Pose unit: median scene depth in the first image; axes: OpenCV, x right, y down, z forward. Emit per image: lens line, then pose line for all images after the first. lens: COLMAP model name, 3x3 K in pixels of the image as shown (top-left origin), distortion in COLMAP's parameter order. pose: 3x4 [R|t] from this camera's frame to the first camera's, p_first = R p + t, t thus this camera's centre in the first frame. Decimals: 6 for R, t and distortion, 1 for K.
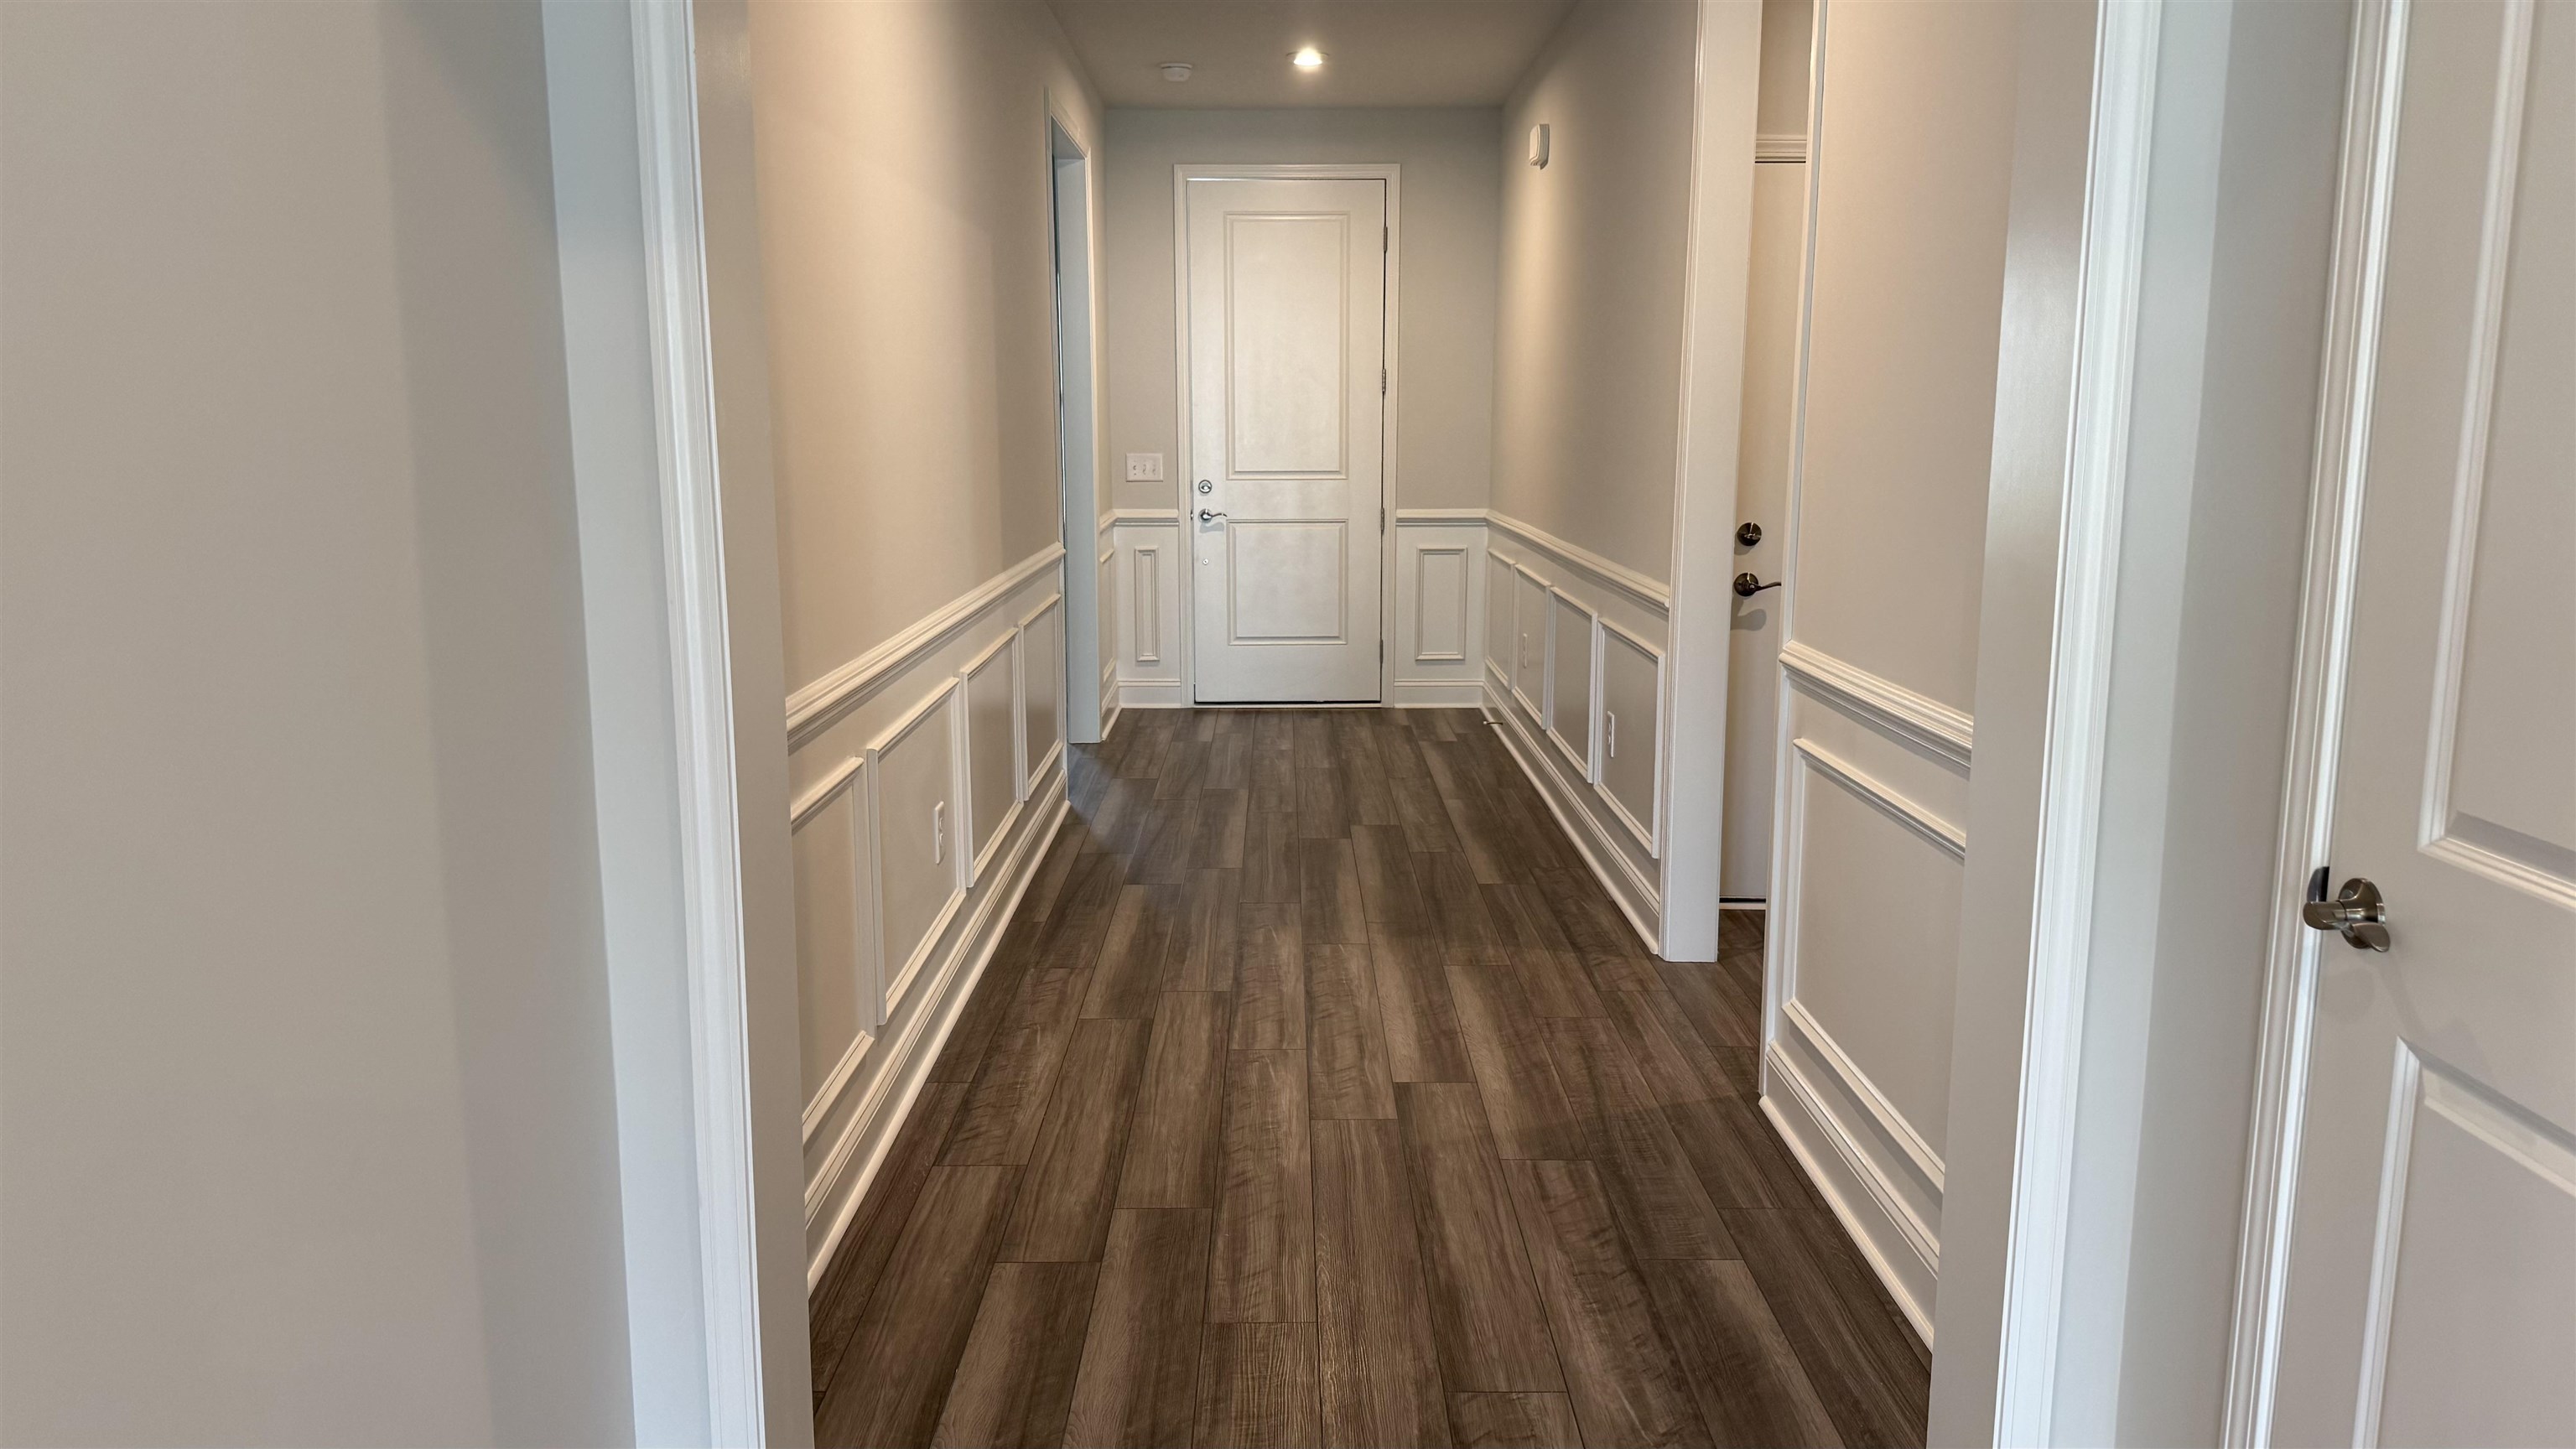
lens RADIAL K [[1798.0, 0, 1288.0], [0, 1798.0, 724.5], [0, 0, 1]] dist [0.200209, -0.458166]
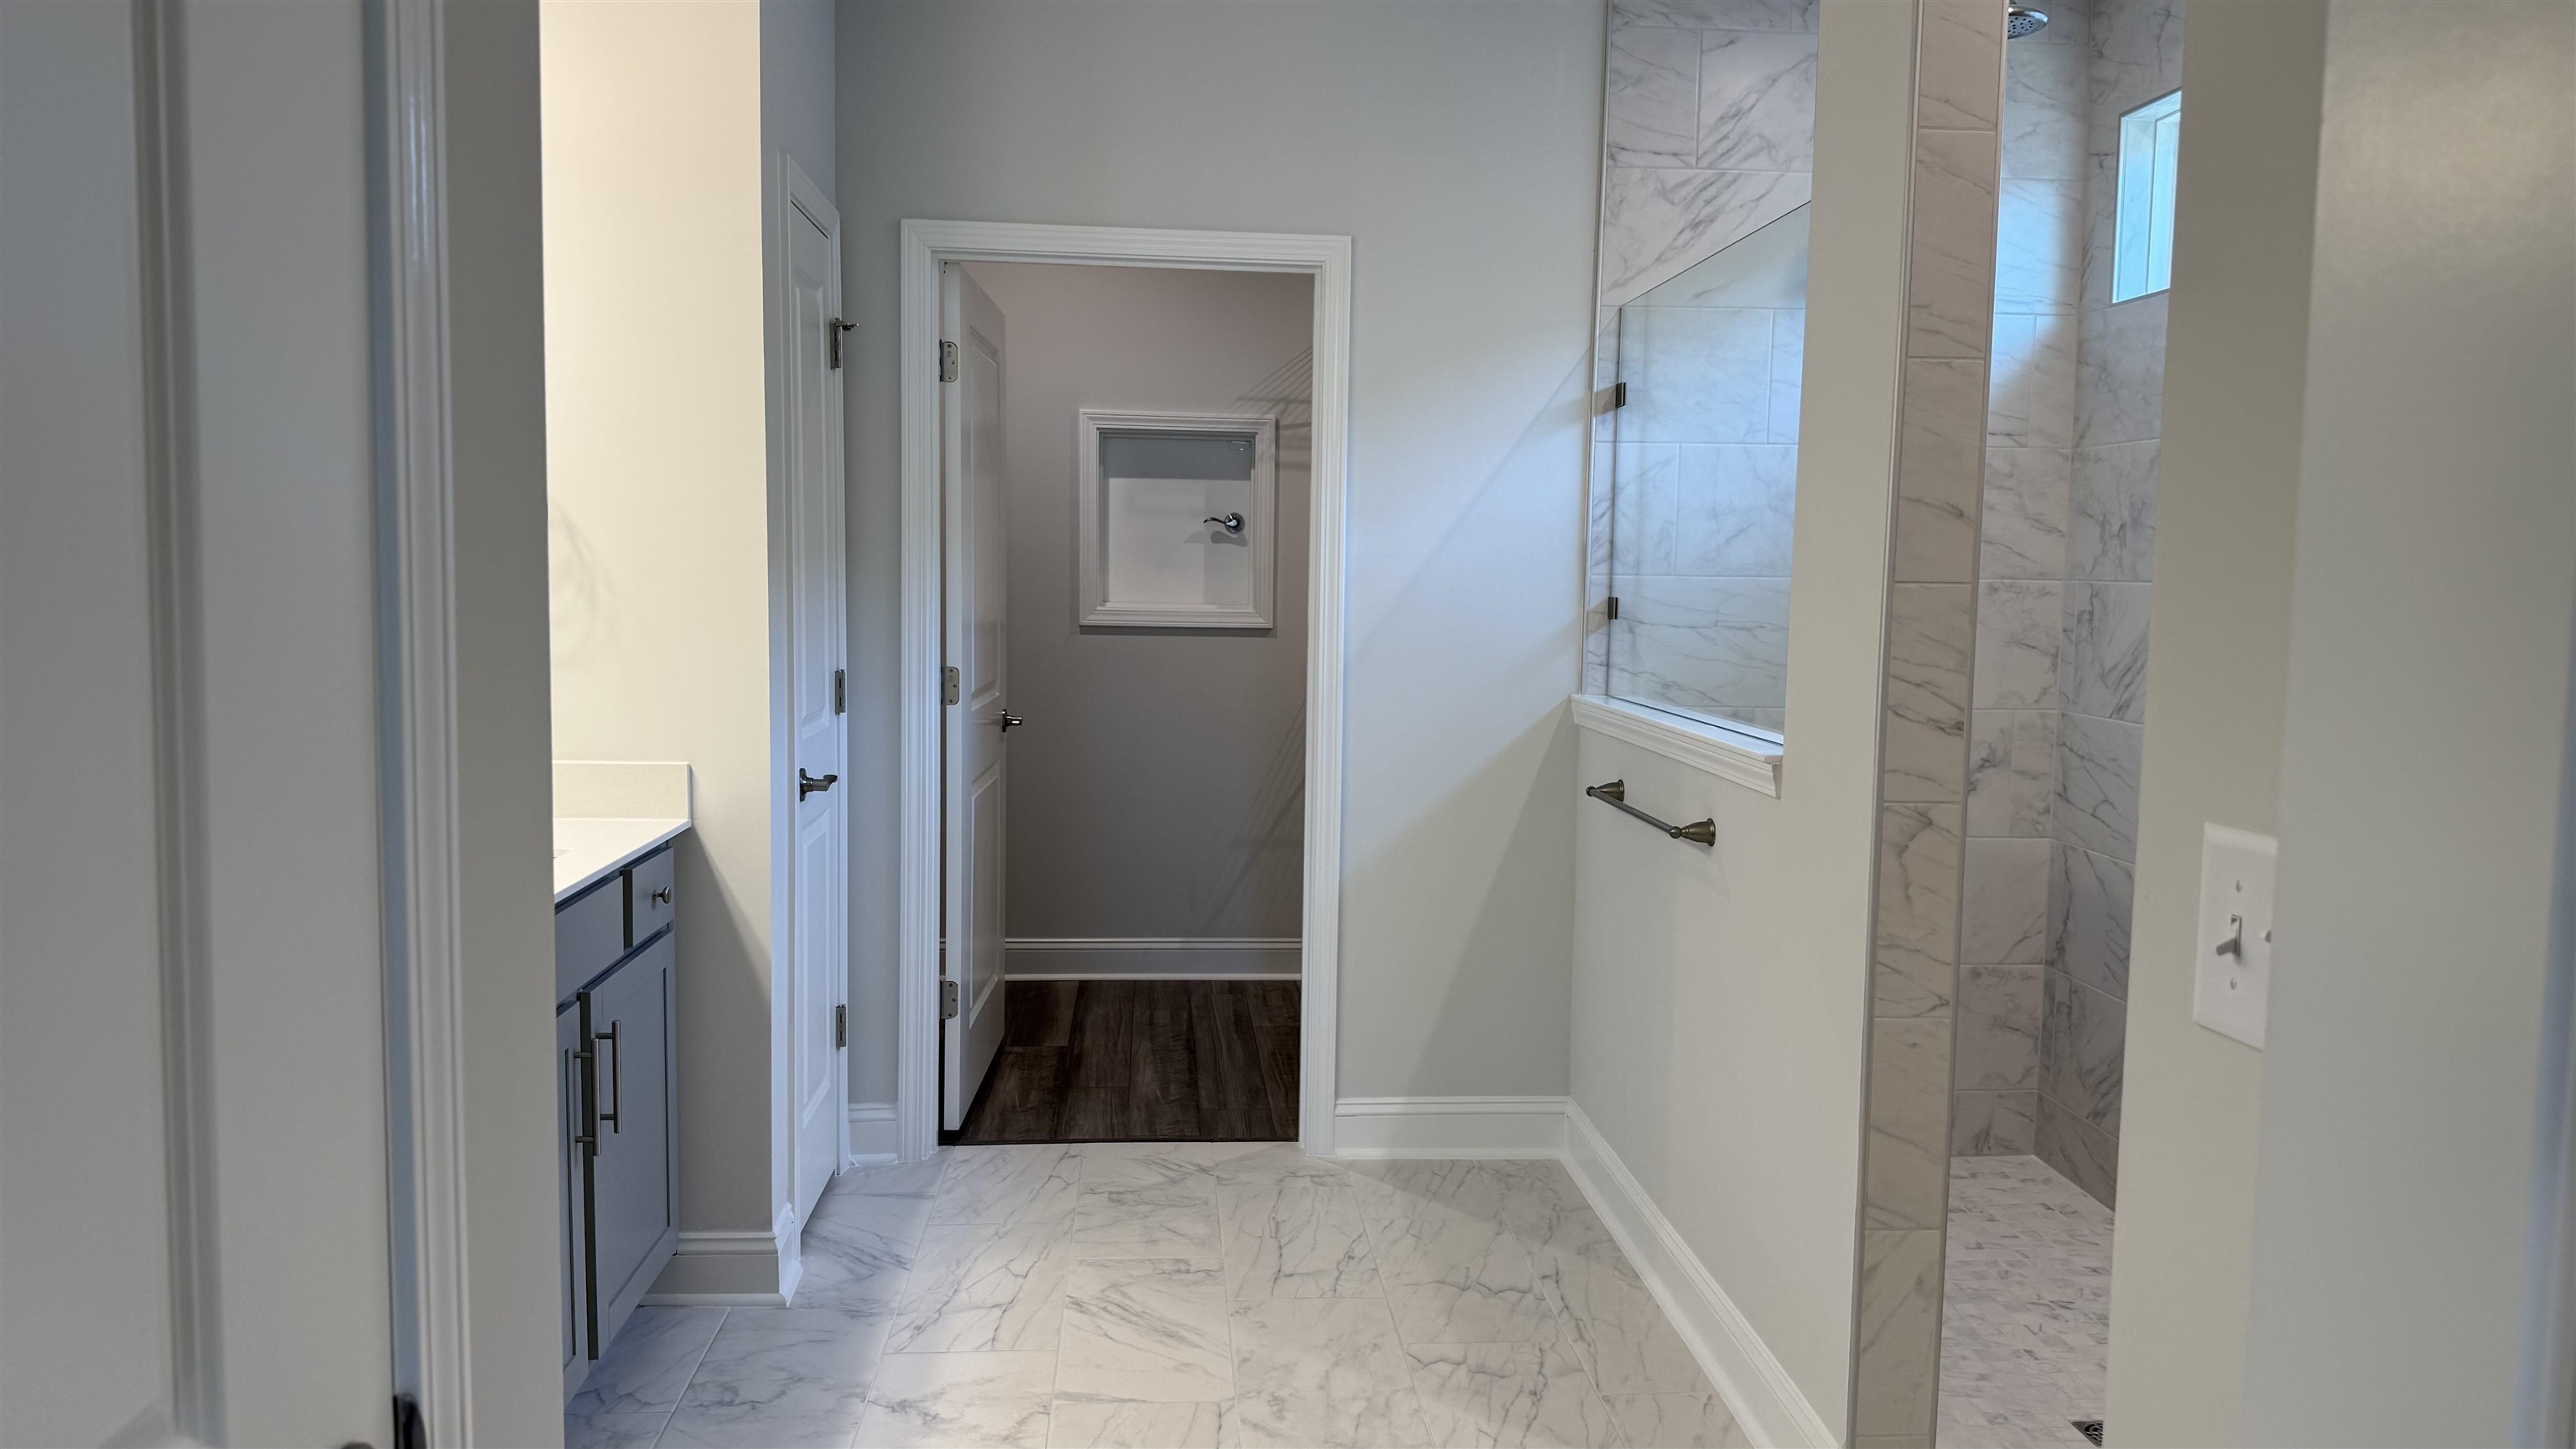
lens RADIAL K [[1798.0, 0, 1288.0], [0, 1798.0, 724.5], [0, 0, 1]] dist [0.200209, -0.458166]
pose [[-0.997308, -0.008677, -0.072813, -0.134416], [-0.026762, 0.967548, 0.251265, -0.338078], [0.068269, 0.252537, -0.965176, 2.053074]]
